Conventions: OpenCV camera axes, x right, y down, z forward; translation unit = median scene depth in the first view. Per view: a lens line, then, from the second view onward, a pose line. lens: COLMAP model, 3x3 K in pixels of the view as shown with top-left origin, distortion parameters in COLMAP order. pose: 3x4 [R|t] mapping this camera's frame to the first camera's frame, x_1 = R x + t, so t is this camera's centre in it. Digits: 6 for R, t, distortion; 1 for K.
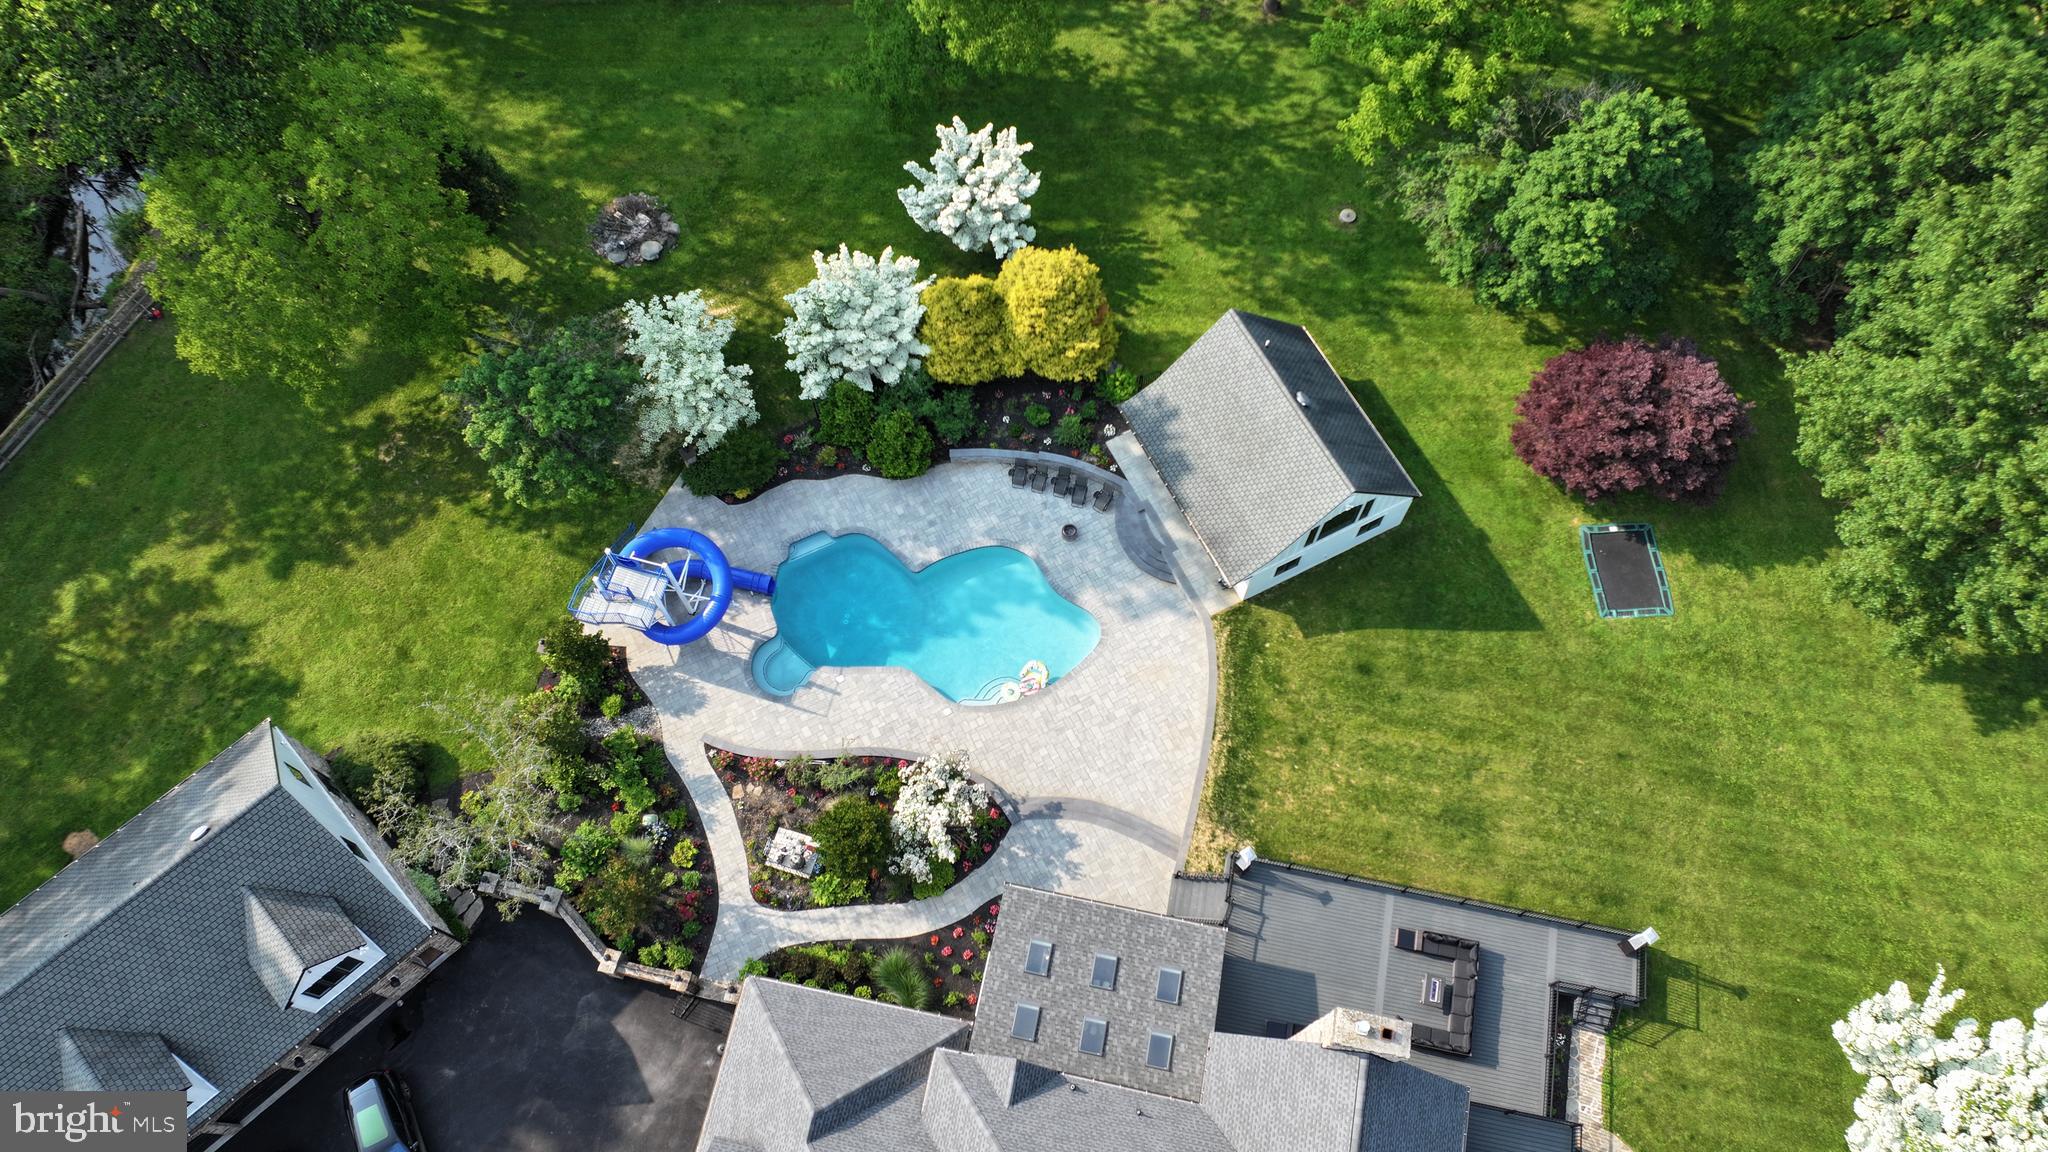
lens RADIAL K [[1433.8, 0, 1024.0], [0, 1433.8, 576.0], [0, 0, 1]] dist [0.016501, -0.003590]
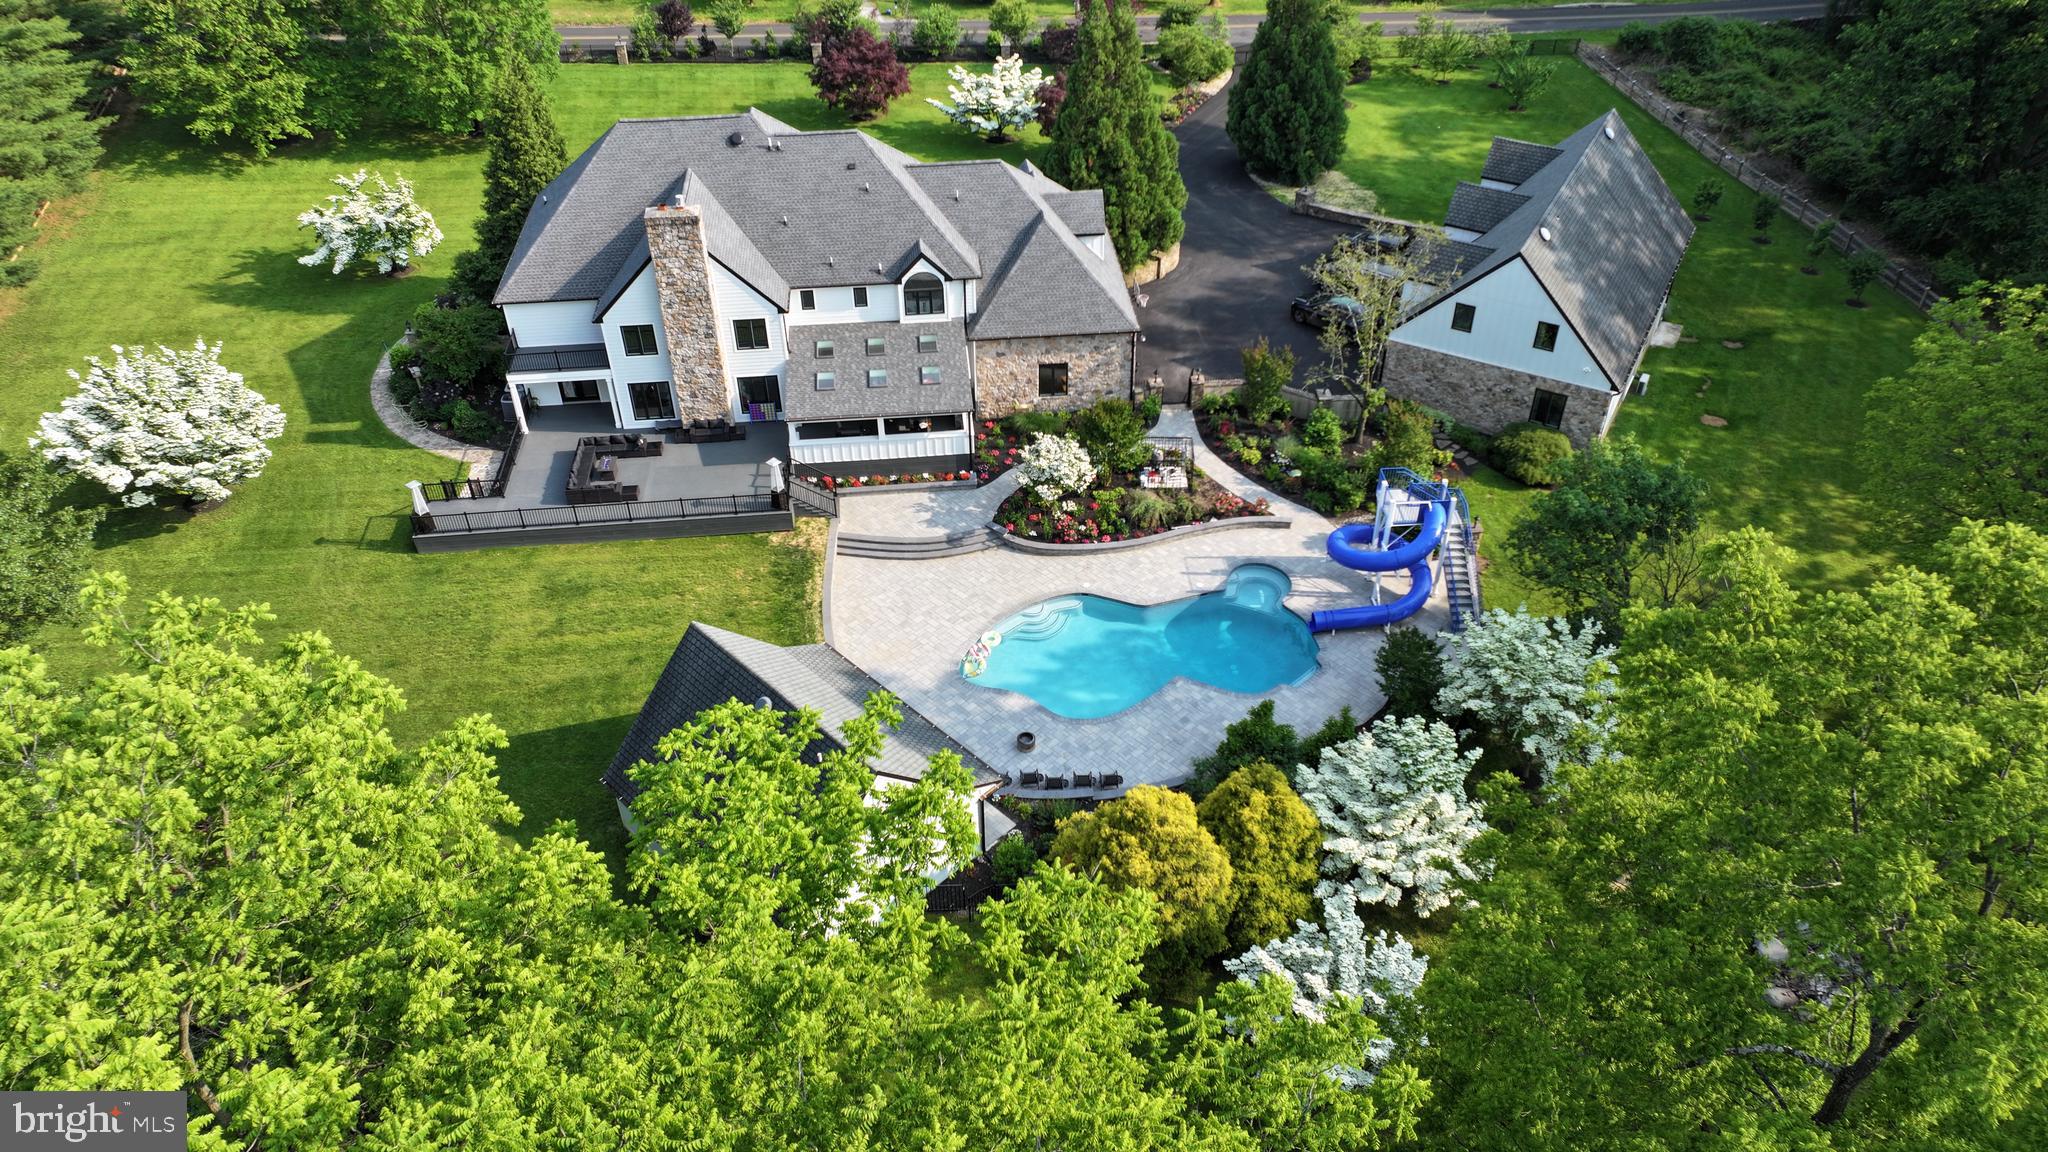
lens RADIAL K [[1433.8, 0, 1024.0], [0, 1433.8, 576.0], [0, 0, 1]] dist [0.016501, -0.003590]
pose [[-0.955707, 0.185156, -0.228781, 0.206640], [-0.265477, -0.206729, 0.941692, -0.798986], [0.127064, 0.960719, 0.246728, 0.702603]]
